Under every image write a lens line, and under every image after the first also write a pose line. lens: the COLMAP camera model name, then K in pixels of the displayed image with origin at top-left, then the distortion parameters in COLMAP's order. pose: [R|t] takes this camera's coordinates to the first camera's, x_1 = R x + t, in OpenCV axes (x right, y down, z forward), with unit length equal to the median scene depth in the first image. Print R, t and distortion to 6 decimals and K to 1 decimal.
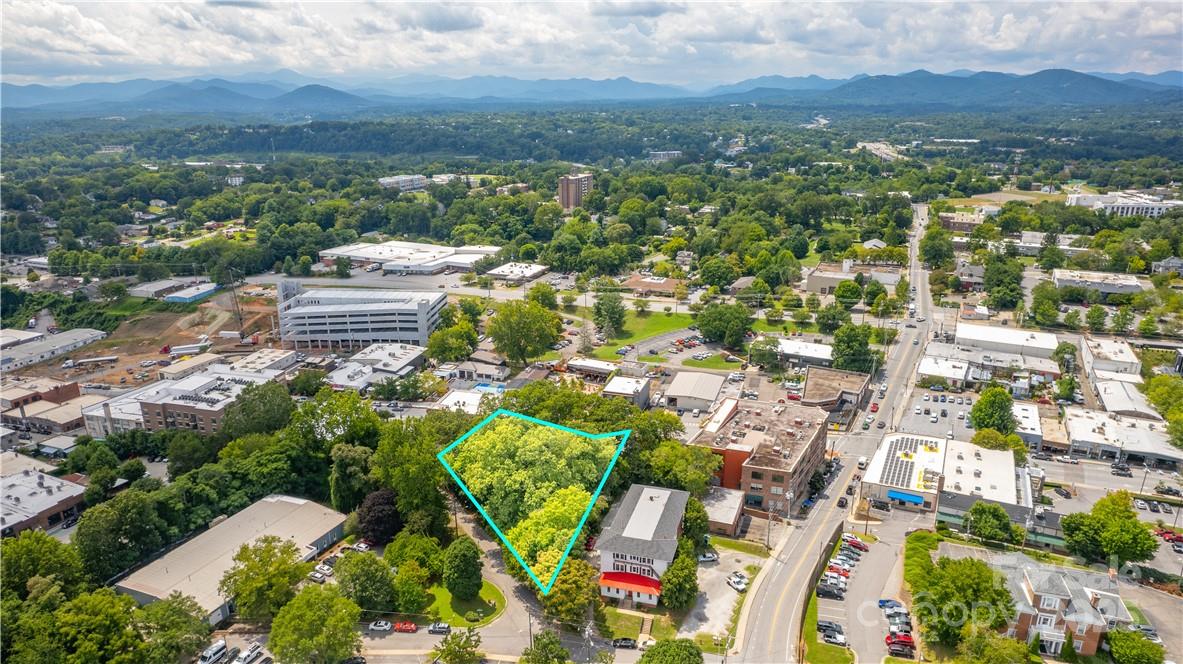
lens RADIAL K [[760.4, 0, 586.7], [0, 760.4, 359.7], [0, 0, 1]] dist [-0.076591, 0.067647]
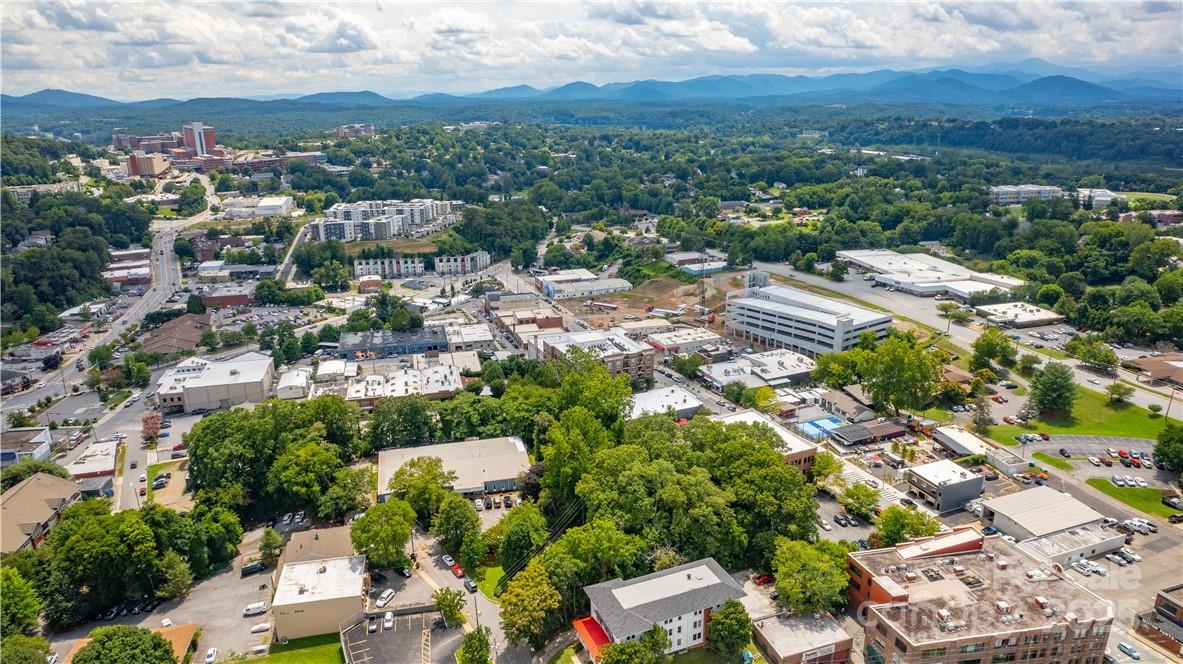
lens RADIAL K [[760.4, 0, 582.9], [0, 760.4, 336.2], [0, 0, 1]] dist [-0.076591, 0.067647]
pose [[0.630038, 0.241337, -0.738111, 0.126026], [-0.253107, 0.962398, 0.098624, -0.030365], [0.734159, 0.124685, 0.667431, 0.060686]]
